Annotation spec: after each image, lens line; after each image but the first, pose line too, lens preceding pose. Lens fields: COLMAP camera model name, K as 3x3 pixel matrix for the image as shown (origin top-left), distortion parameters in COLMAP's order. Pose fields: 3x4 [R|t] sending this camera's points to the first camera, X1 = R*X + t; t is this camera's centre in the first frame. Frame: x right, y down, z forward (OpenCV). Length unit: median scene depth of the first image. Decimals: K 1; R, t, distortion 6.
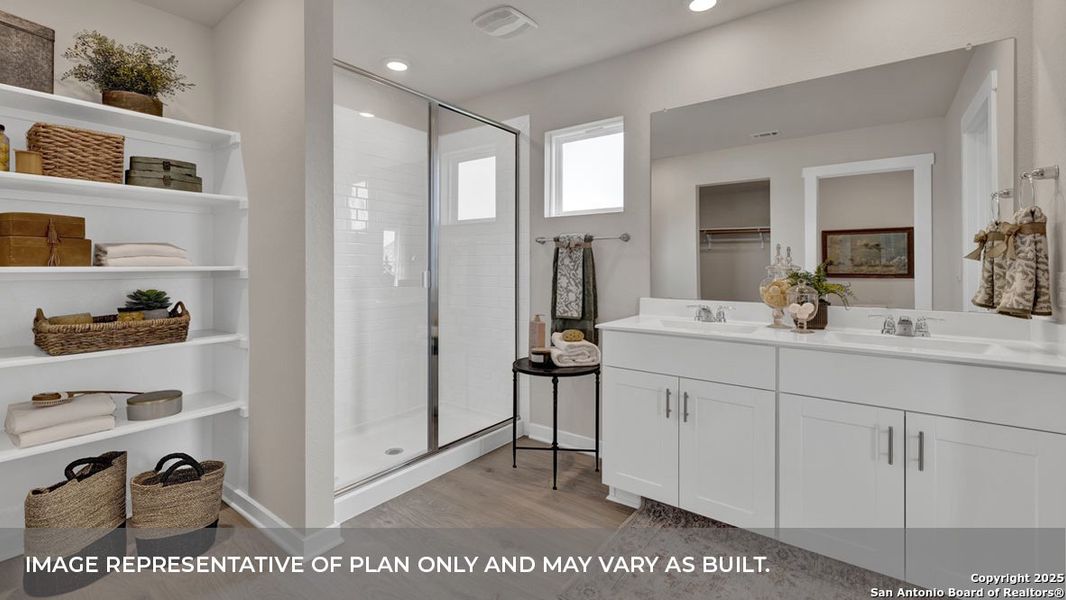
lens RADIAL K [[454.7, 0, 536.7], [0, 454.7, 266.9], [0, 0, 1]] dist [0.001075, 0.000198]
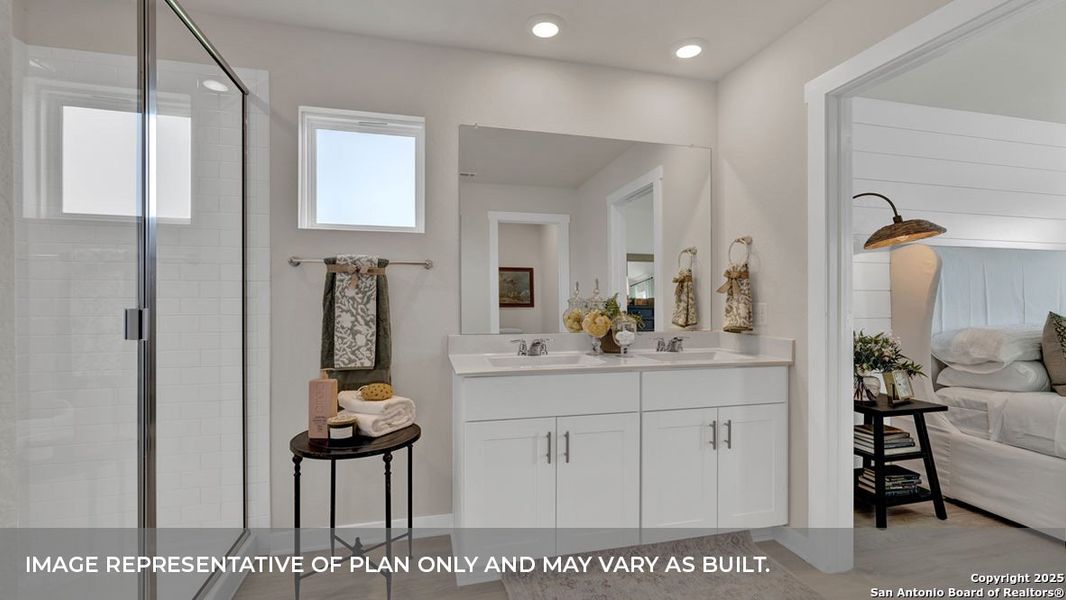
lens RADIAL K [[454.7, 0, 533.5], [0, 454.7, 297.7], [0, 0, 1]] dist [0.001075, 0.000198]
pose [[0.639409, 0.001162, 0.768866, -0.313728], [-0.000897, 0.999999, -0.000765, -0.002864], [-0.768866, -0.000200, 0.639410, 0.307580]]
